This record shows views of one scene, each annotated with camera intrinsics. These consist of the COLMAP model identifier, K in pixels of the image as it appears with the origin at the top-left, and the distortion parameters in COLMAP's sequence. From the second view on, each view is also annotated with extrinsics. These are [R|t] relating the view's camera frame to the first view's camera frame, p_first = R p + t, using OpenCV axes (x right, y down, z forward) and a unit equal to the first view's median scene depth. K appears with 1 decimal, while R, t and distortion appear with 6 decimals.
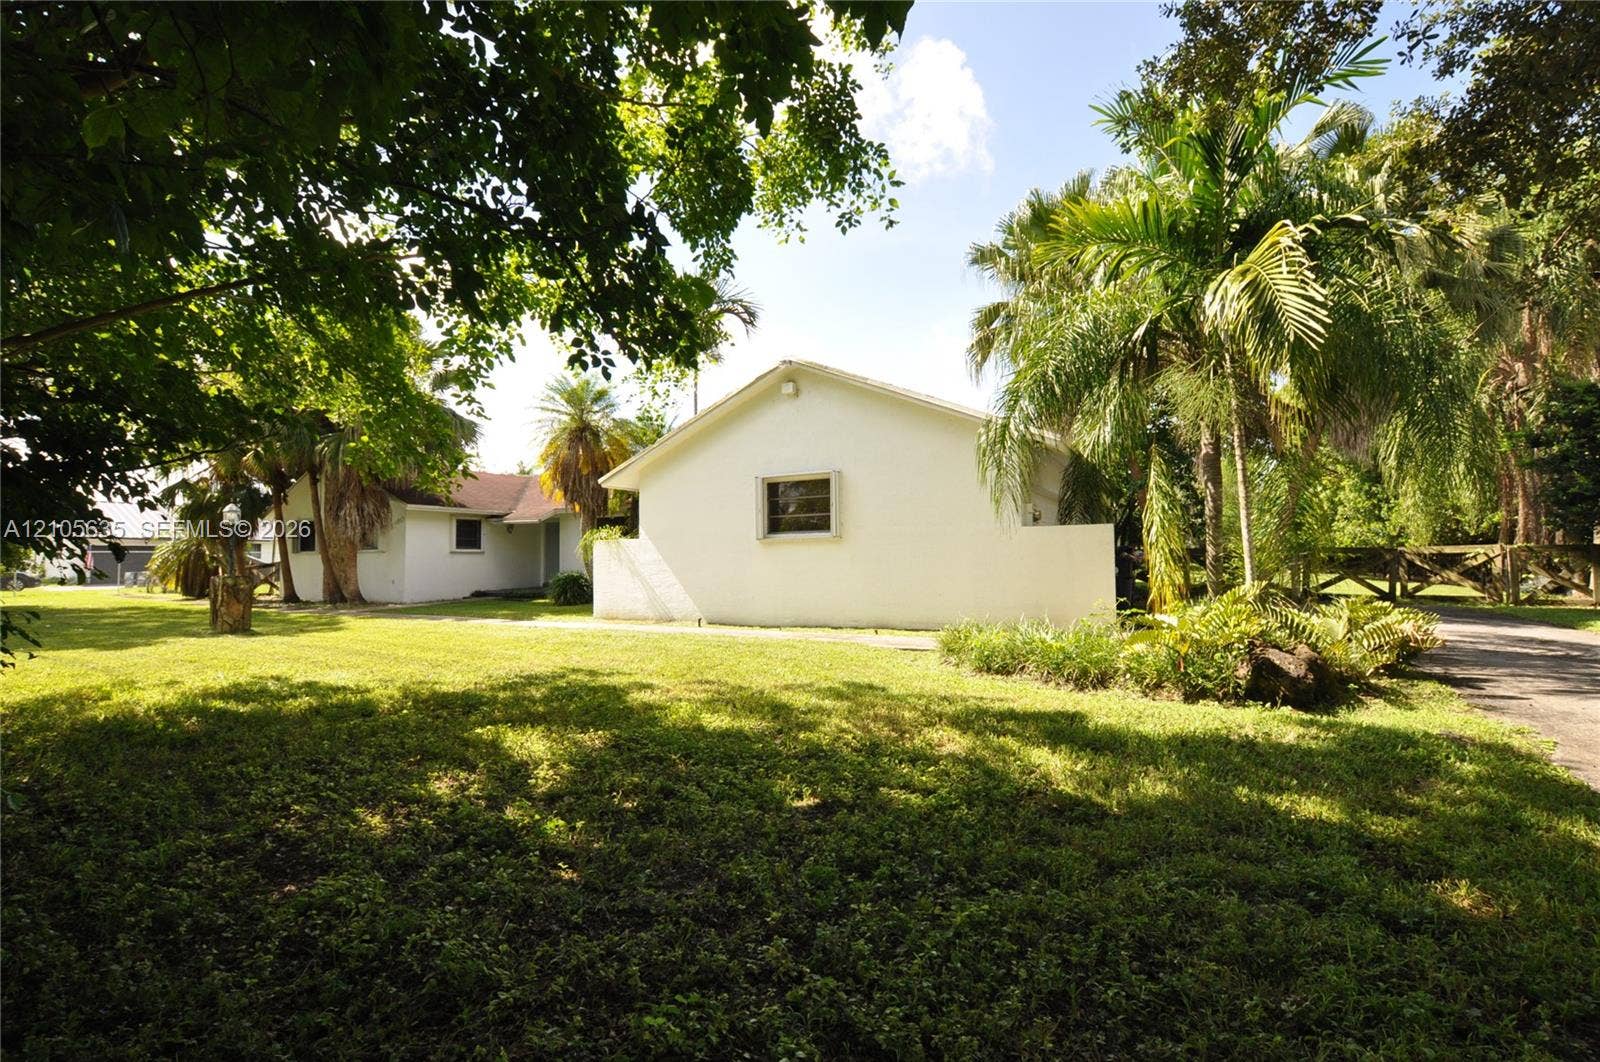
lens RADIAL K [[691.3, 0, 800.0], [0, 691.3, 531.0], [0, 0, 1]] dist [-0.024249, 0.000002]
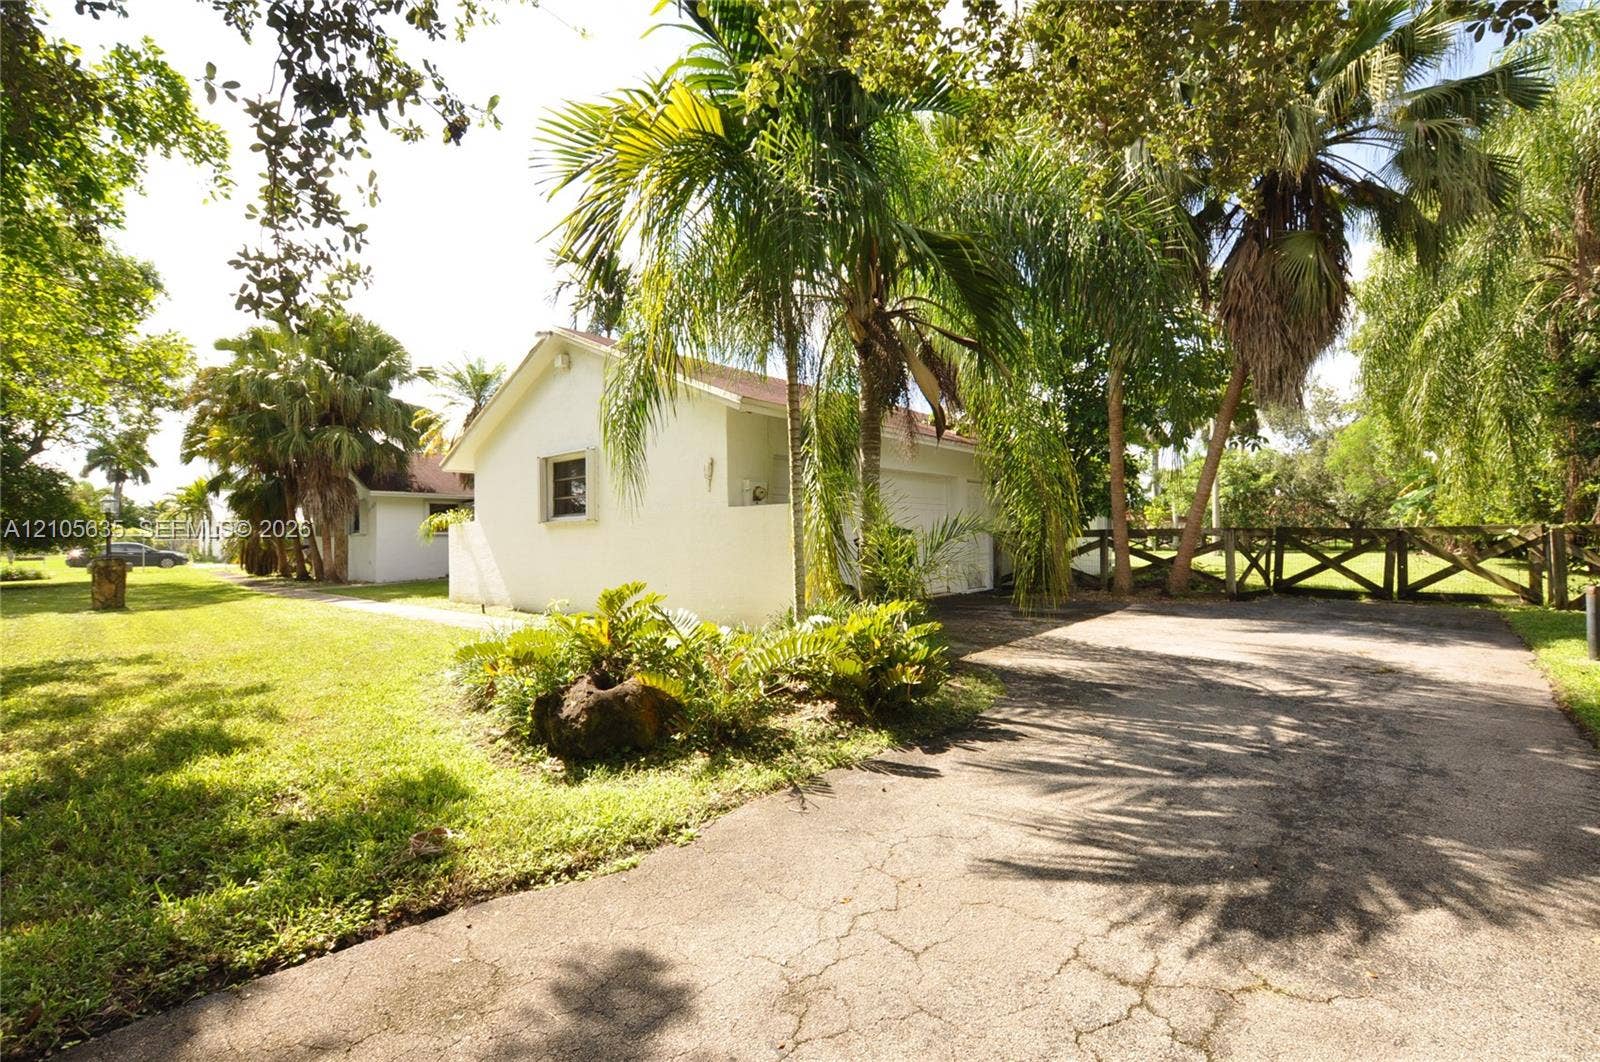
lens RADIAL K [[691.3, 0, 800.0], [0, 691.3, 531.0], [0, 0, 1]] dist [-0.024249, 0.000002]
pose [[0.974466, -0.002373, -0.224522, 0.430966], [0.007732, 0.999706, 0.022991, 0.005200], [0.224402, -0.024139, 0.974198, 0.127512]]
